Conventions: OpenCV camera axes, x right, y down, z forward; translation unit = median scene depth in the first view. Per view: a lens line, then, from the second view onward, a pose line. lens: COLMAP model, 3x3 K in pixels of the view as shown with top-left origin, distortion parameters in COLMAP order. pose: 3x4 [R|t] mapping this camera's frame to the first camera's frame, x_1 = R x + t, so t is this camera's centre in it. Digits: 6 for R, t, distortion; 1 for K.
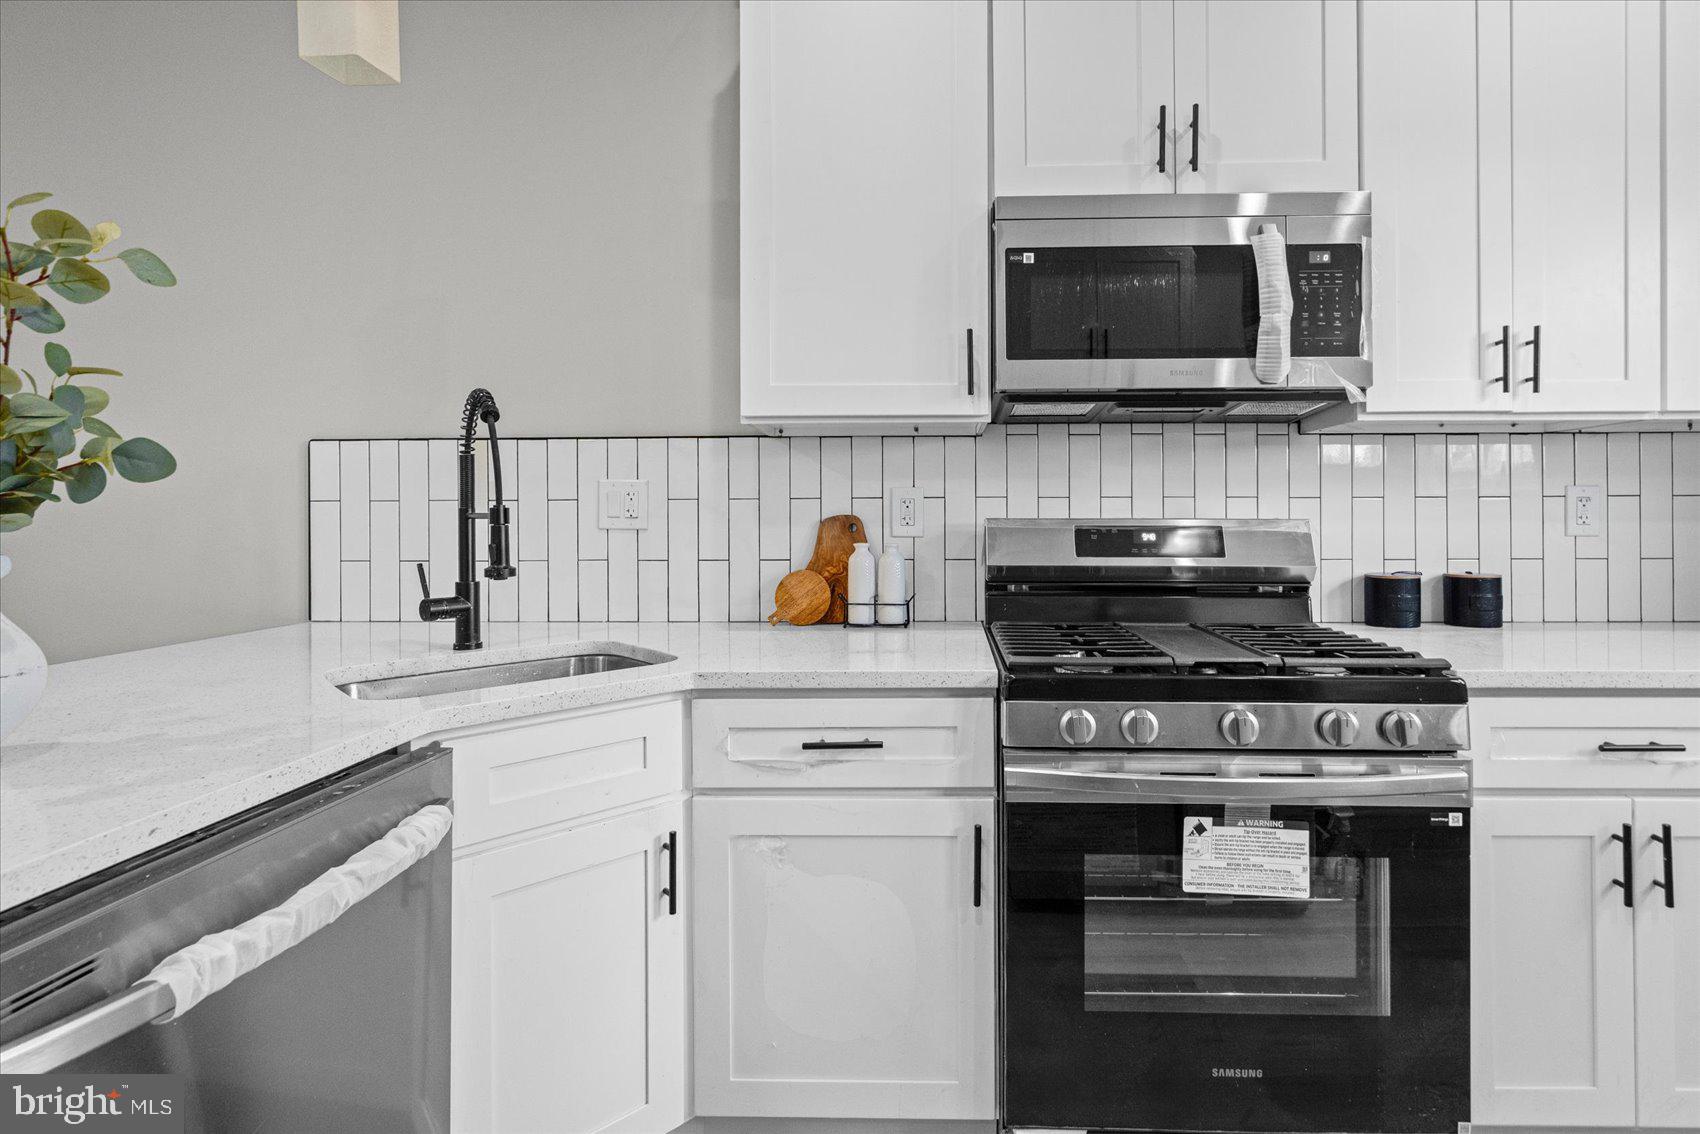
lens RADIAL K [[857.8, 0, 851.5], [0, 857.8, 535.2], [0, 0, 1]] dist [0.004334, 0.000668]
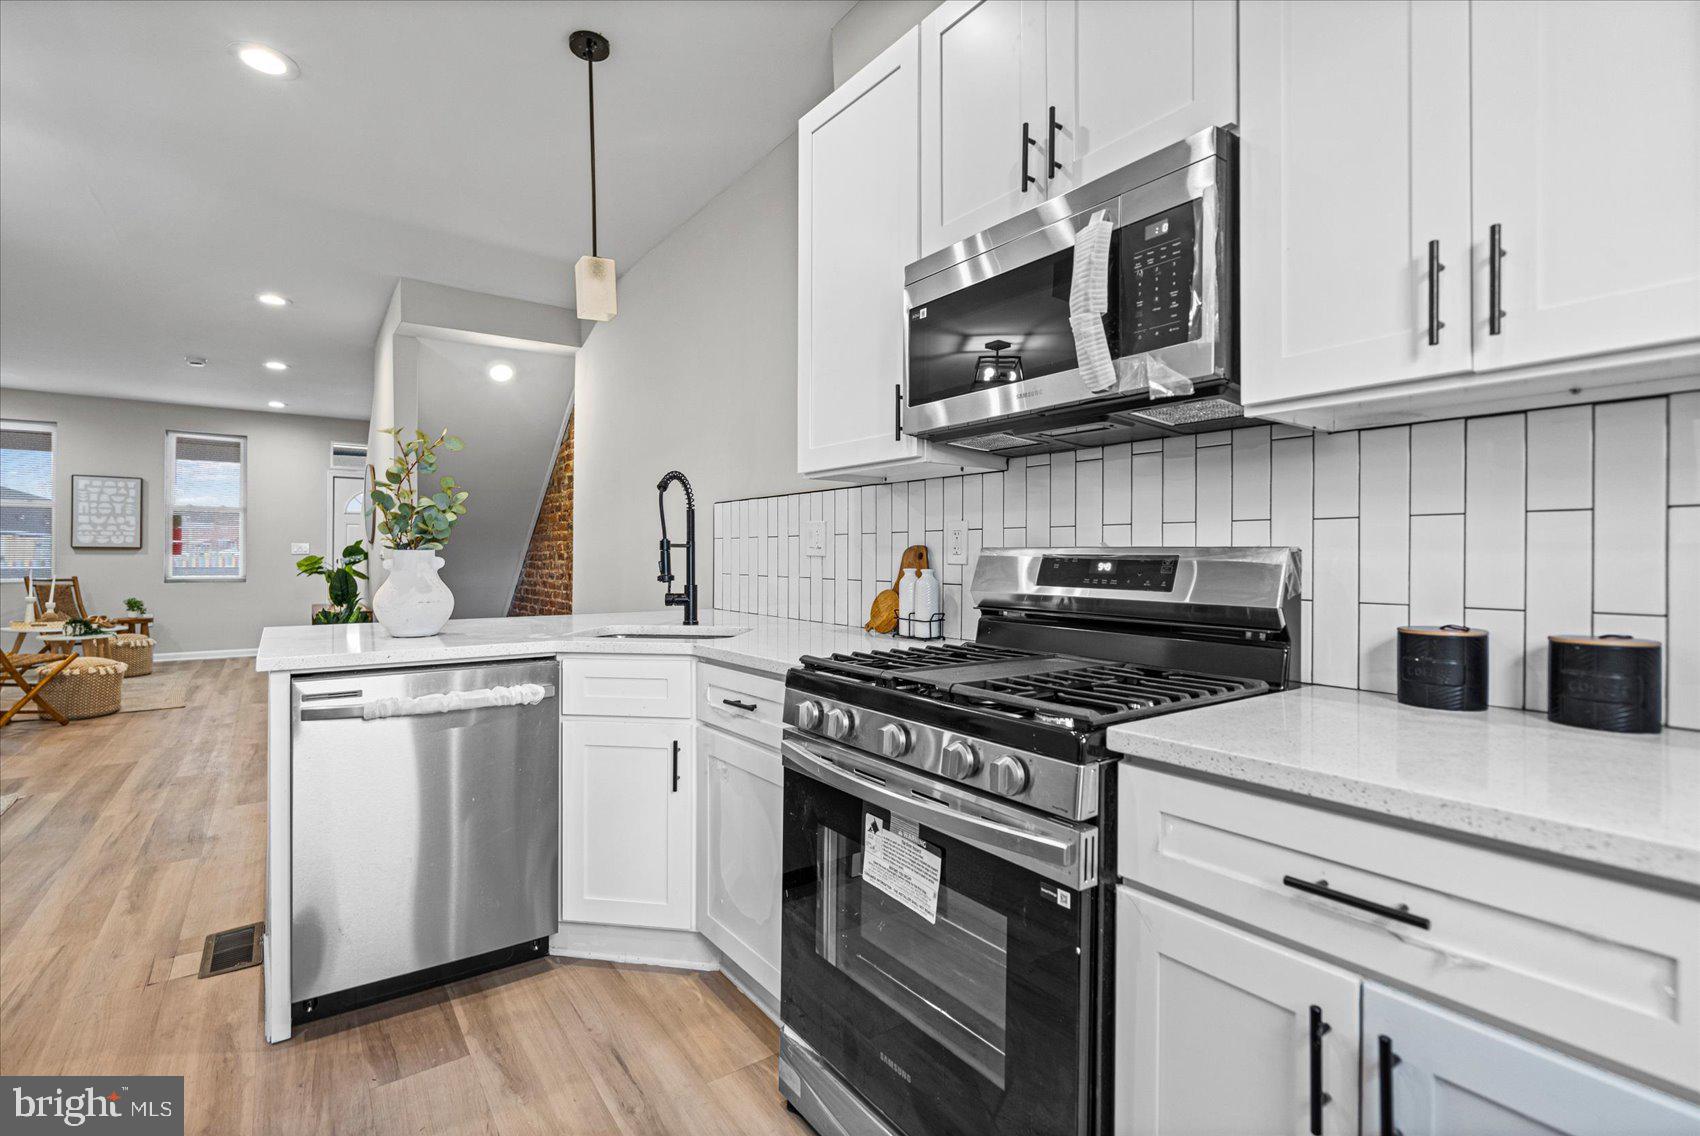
lens RADIAL K [[805.9, 0, 850.3], [0, 805.9, 579.4], [0, 0, 1]] dist [0.009515, -0.000197]
pose [[0.599095, 0.028975, -0.800154, 1.002732], [-0.022475, 0.999560, 0.019368, 0.005829], [0.800362, 0.006380, 0.599482, 0.297585]]
